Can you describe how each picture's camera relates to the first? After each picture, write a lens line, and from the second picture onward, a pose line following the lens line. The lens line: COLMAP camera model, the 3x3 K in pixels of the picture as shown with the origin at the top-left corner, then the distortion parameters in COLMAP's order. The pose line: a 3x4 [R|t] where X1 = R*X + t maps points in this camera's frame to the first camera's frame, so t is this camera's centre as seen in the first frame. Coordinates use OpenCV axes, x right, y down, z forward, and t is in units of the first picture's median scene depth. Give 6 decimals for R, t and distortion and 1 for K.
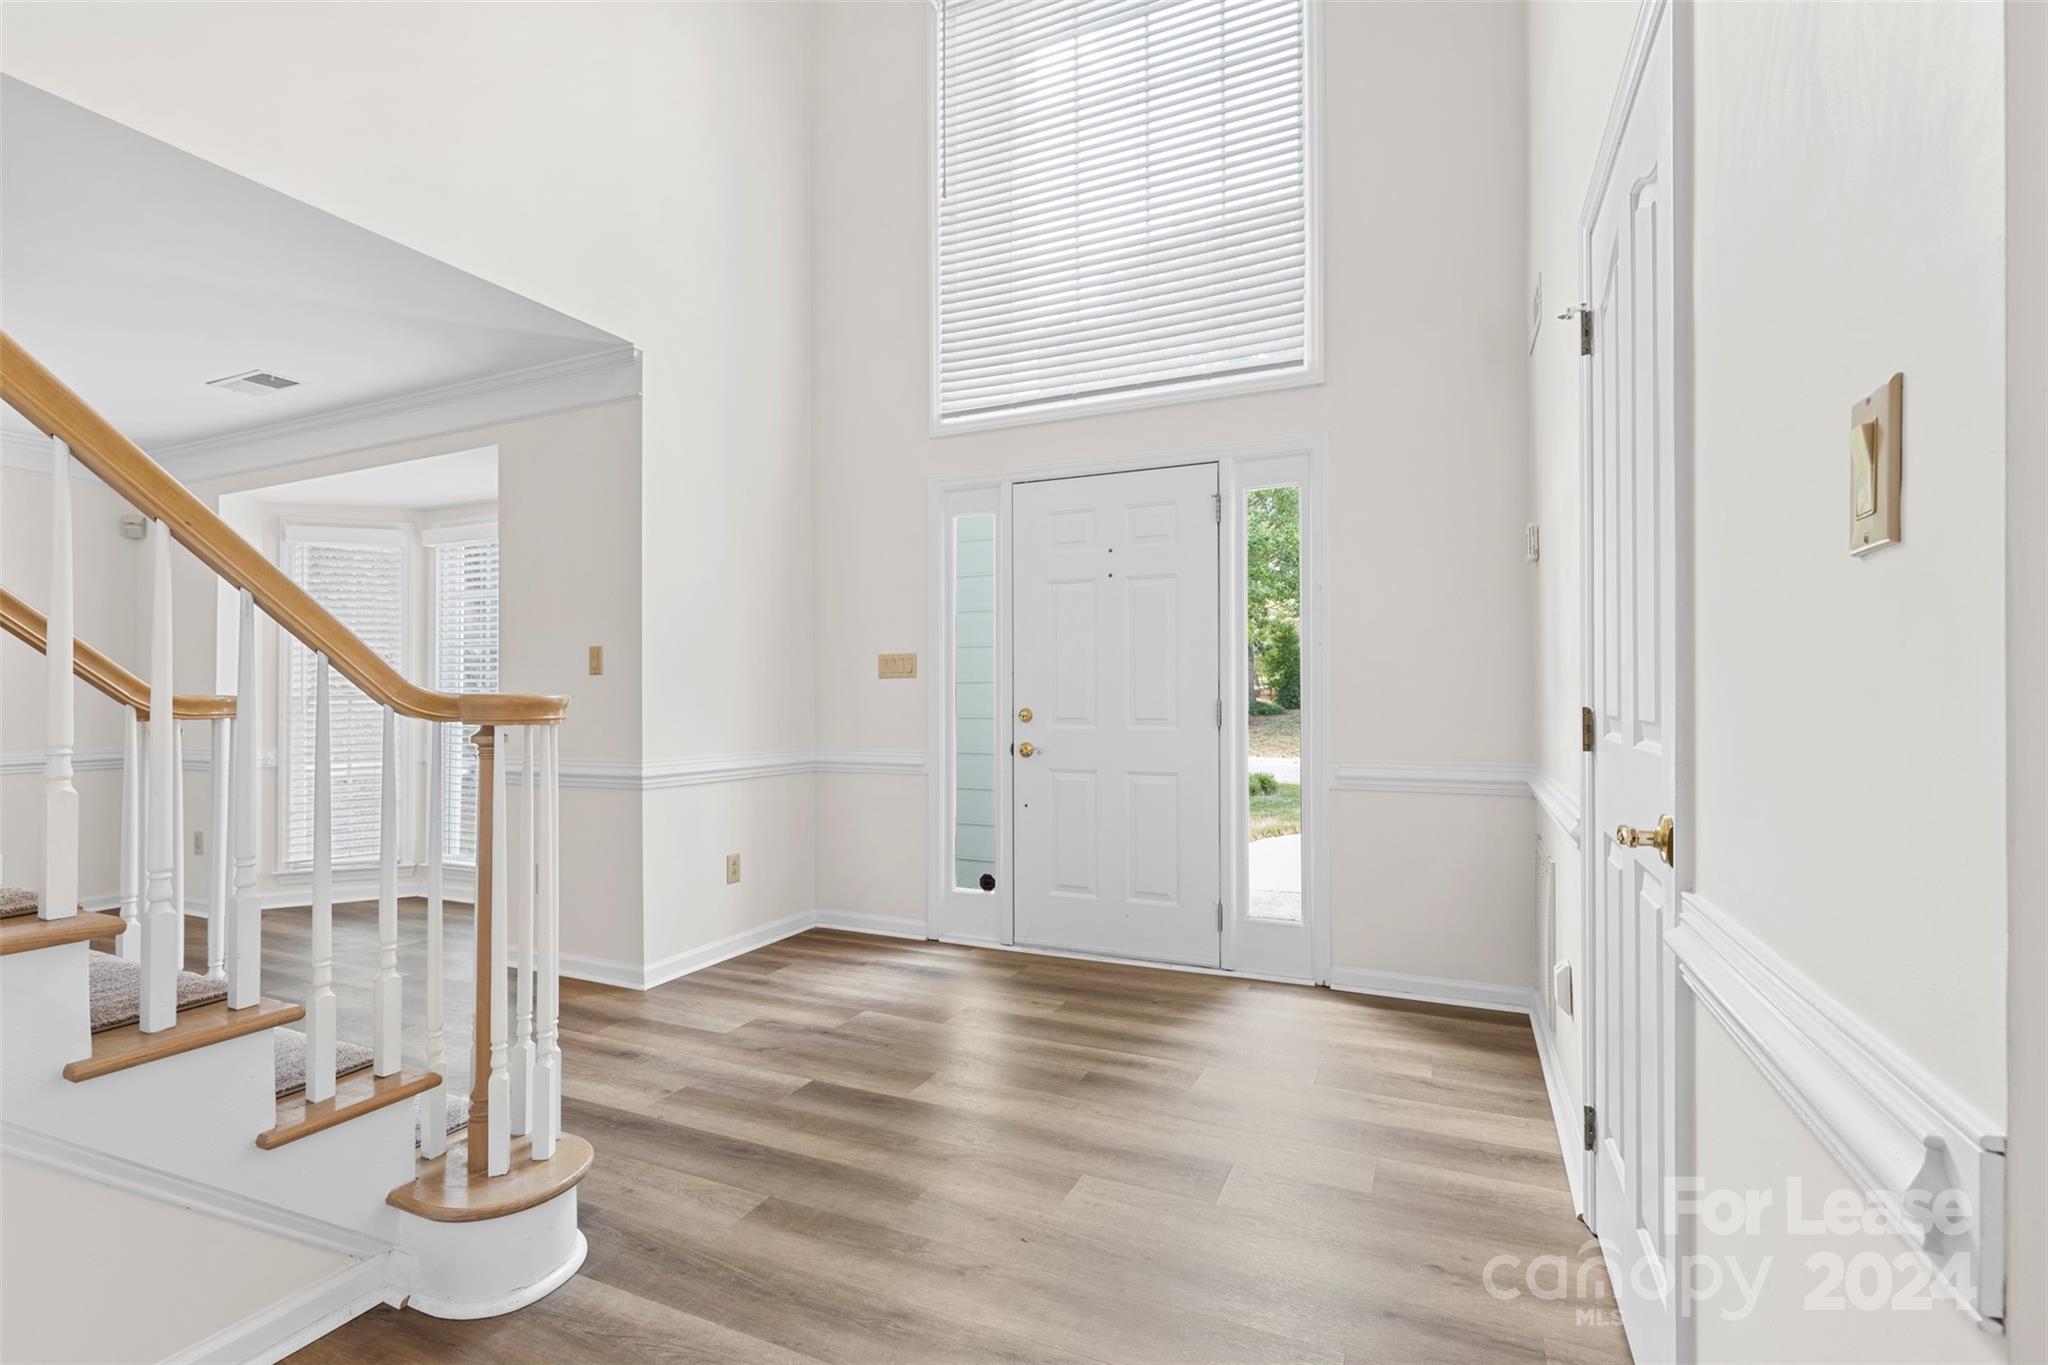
lens RADIAL K [[920.8, 0, 1028.1], [0, 920.8, 694.2], [0, 0, 1]] dist [0.001509, -0.000130]
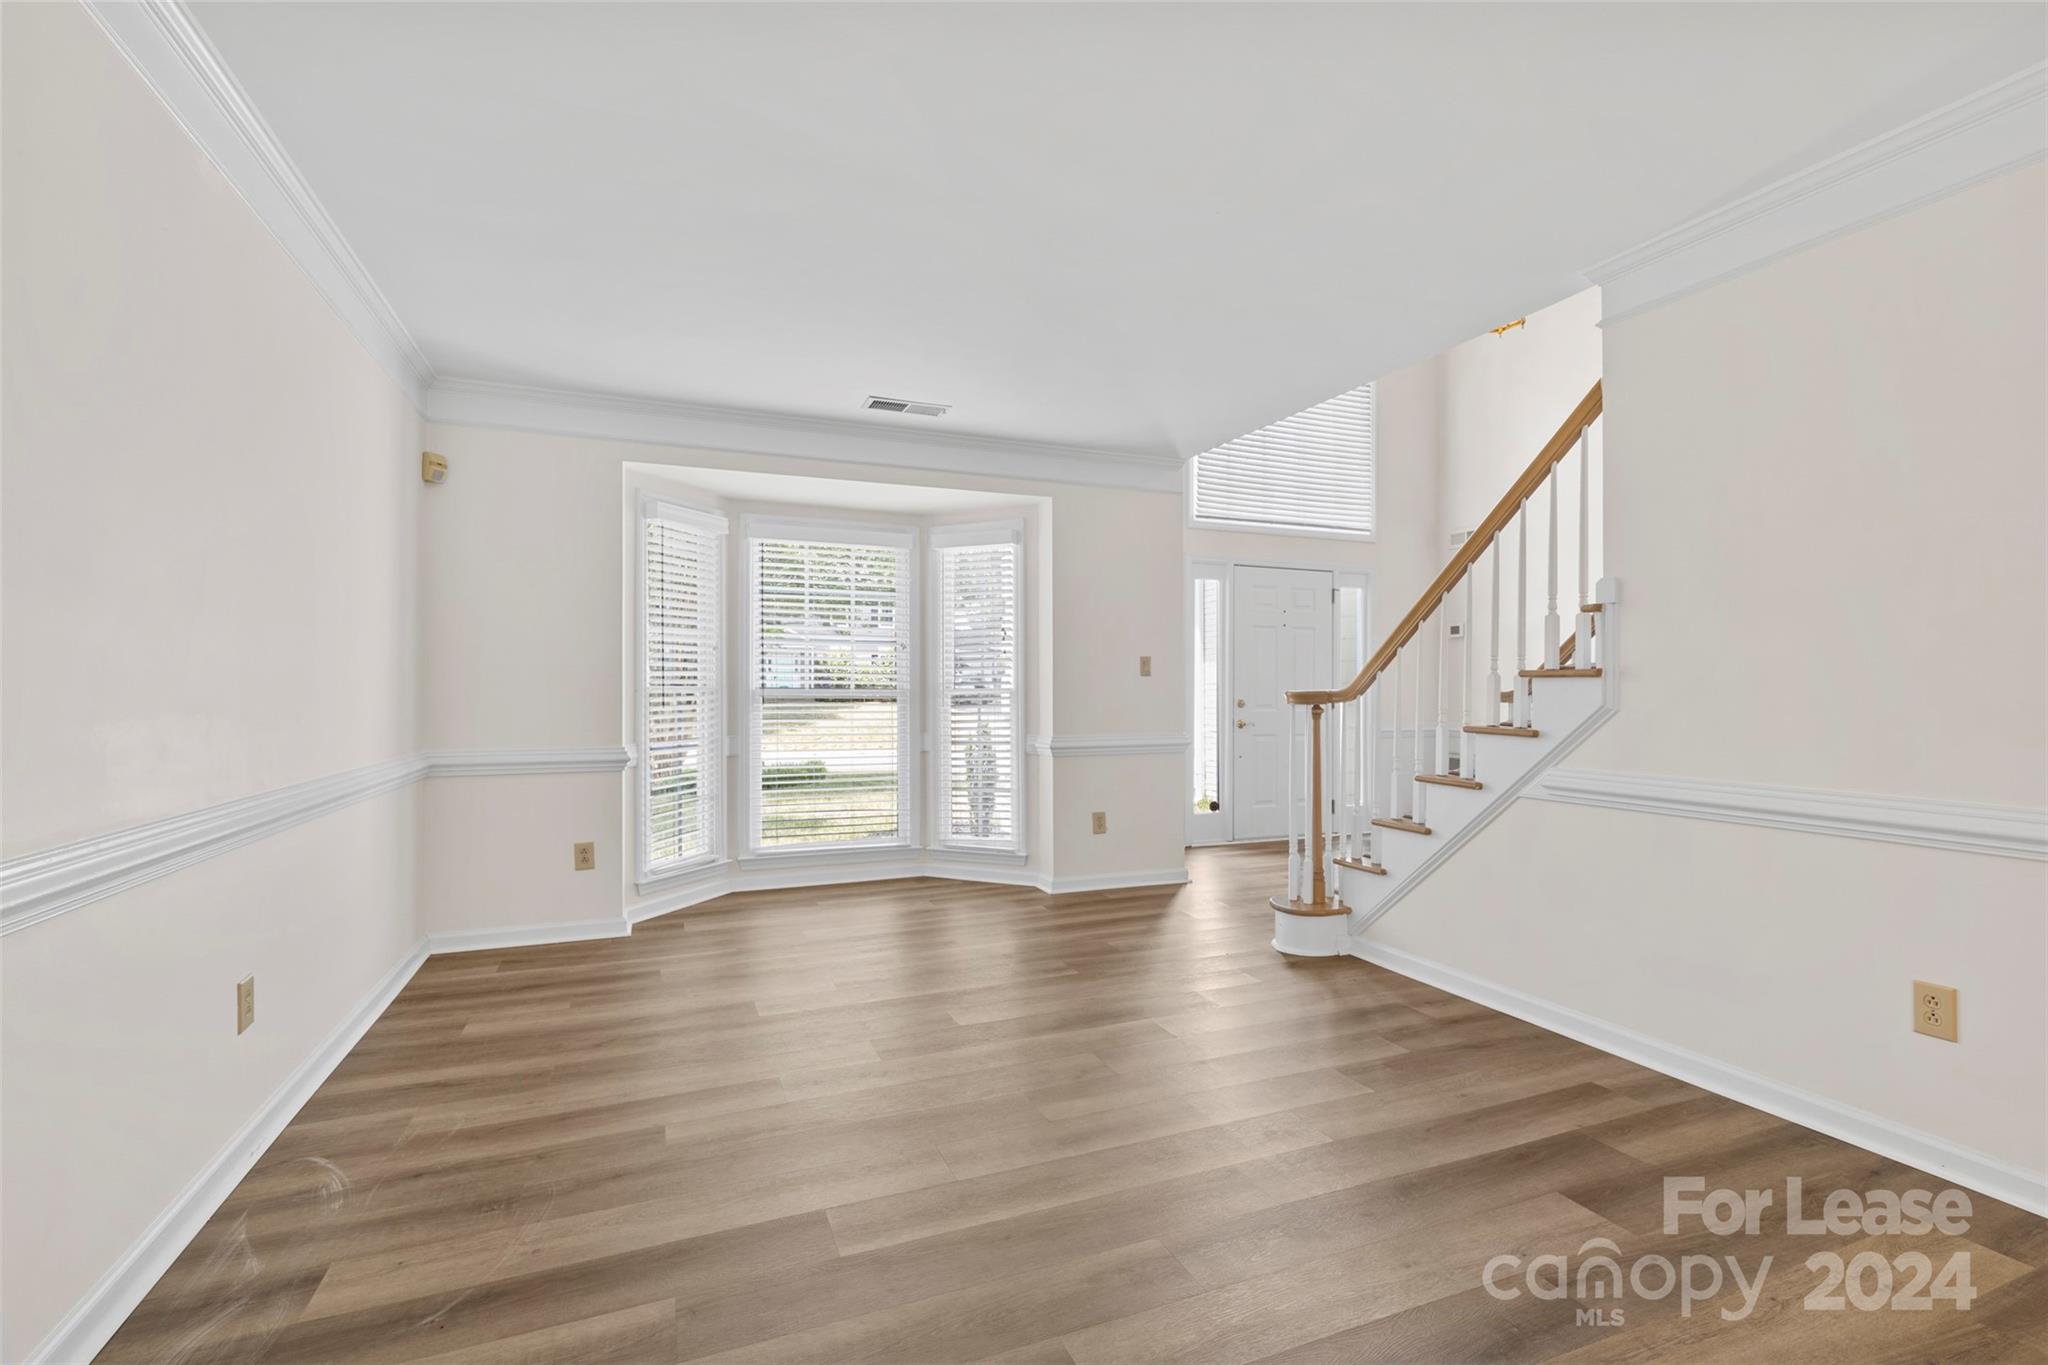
lens RADIAL K [[920.8, 0, 1028.1], [0, 920.8, 694.2], [0, 0, 1]] dist [0.001509, -0.000130]
pose [[0.687734, 0.004688, 0.725948, -1.498757], [-0.010896, 0.999933, 0.003865, 0.003797], [-0.725881, -0.010568, 0.687739, 0.120695]]
